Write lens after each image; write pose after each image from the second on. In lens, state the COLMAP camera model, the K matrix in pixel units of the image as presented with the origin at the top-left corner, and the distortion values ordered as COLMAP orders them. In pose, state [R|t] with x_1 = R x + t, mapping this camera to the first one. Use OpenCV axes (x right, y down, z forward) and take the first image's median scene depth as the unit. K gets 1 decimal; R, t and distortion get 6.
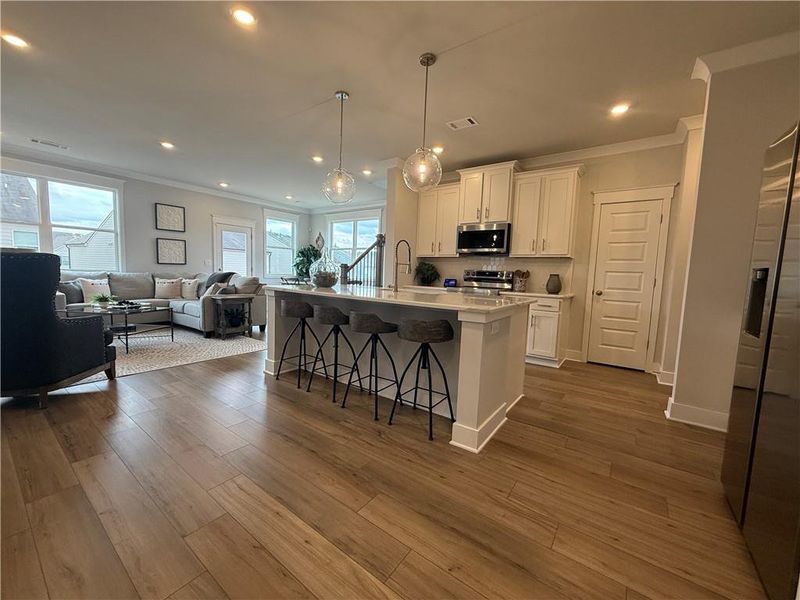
lens RADIAL K [[317.2, 0, 400.0], [0, 317.2, 300.0], [0, 0, 1]] dist [0.000173, 0.000175]
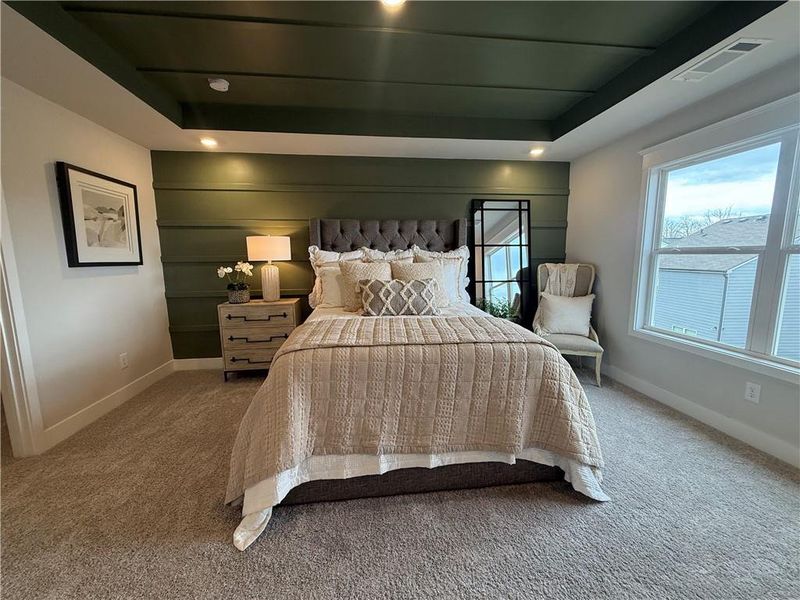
lens RADIAL K [[317.2, 0, 400.0], [0, 317.2, 300.0], [0, 0, 1]] dist [0.000173, 0.000175]
pose [[0.675982, 0.058679, -0.734578, -0.284487], [-0.032179, 0.998224, 0.050127, -0.221427], [0.736215, -0.010247, 0.676670, 1.086001]]
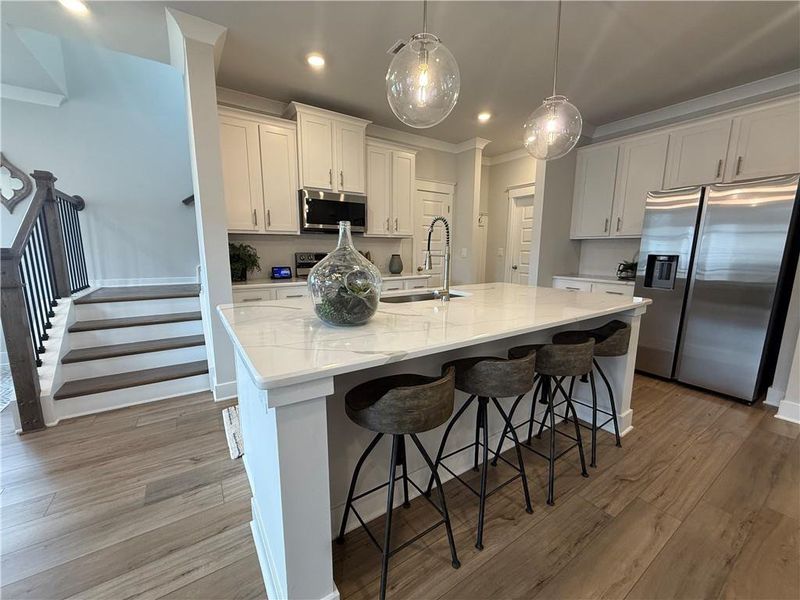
lens RADIAL K [[317.2, 0, 400.0], [0, 317.2, 300.0], [0, 0, 1]] dist [0.000173, 0.000175]
pose [[0.357663, -0.185563, 0.915229, -0.431024], [0.087910, 0.982397, 0.164827, -0.097179], [-0.929704, 0.021505, 0.367680, 0.579324]]
